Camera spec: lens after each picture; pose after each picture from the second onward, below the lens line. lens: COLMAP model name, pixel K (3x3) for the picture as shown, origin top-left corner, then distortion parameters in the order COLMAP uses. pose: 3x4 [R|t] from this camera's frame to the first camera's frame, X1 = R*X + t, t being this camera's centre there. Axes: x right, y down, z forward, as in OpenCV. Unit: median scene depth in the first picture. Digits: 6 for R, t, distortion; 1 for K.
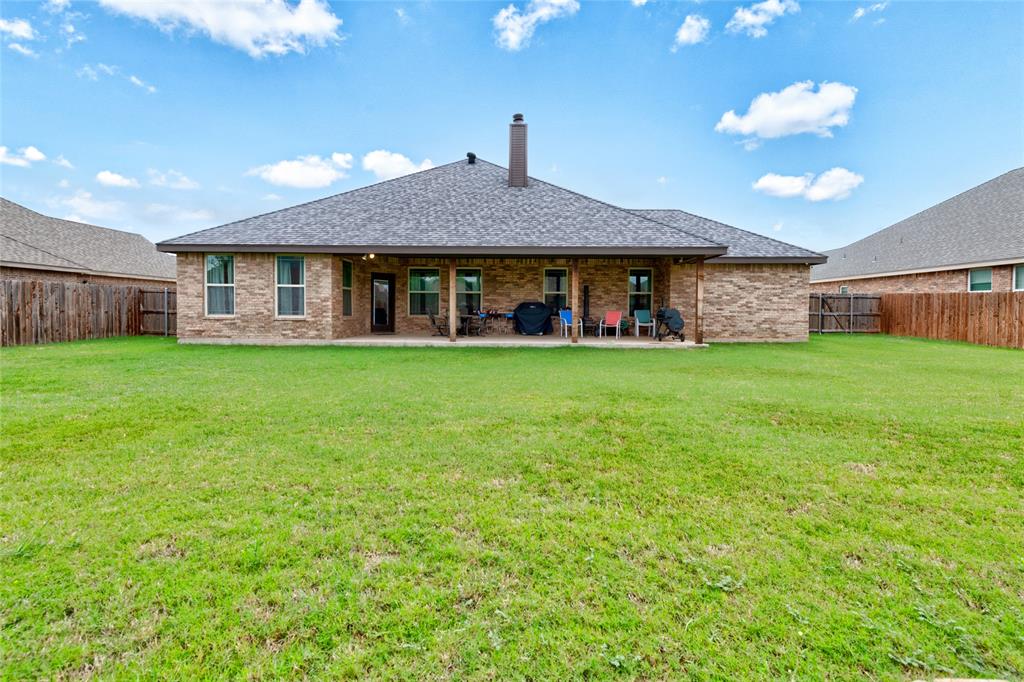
lens RADIAL K [[419.7, 0, 509.5], [0, 419.7, 318.6], [0, 0, 1]] dist [0.001045, -0.000110]
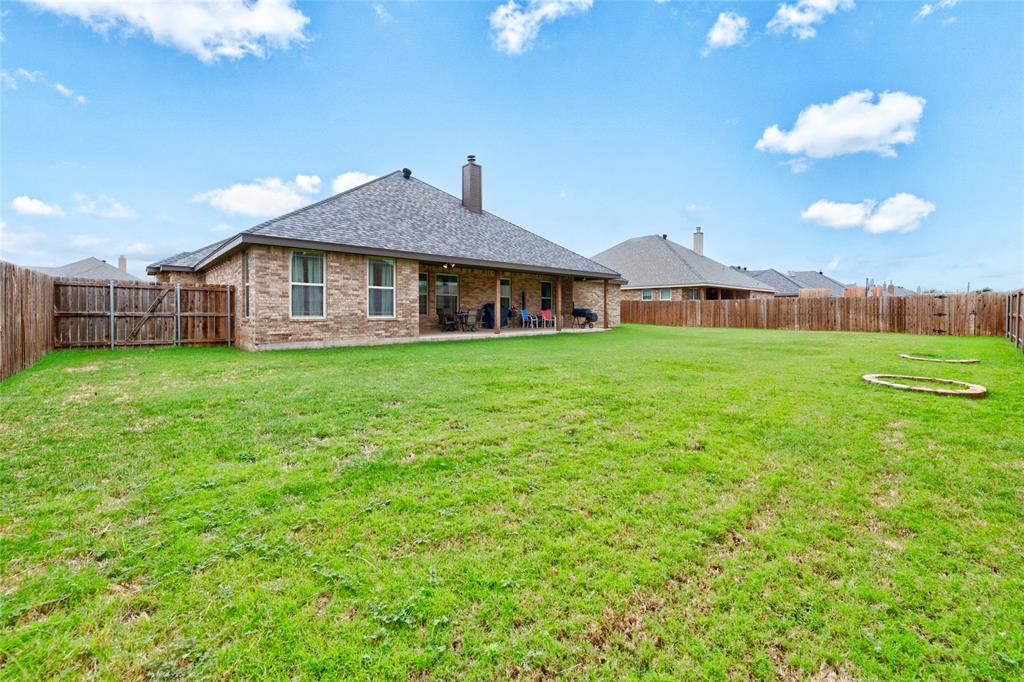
lens RADIAL K [[419.7, 0, 509.5], [0, 419.7, 318.6], [0, 0, 1]] dist [0.001045, -0.000110]
pose [[0.710450, -0.019285, 0.703483, -1.028828], [0.016829, 0.999804, 0.010412, -0.006430], [-0.703546, 0.004441, 0.710636, 0.029946]]
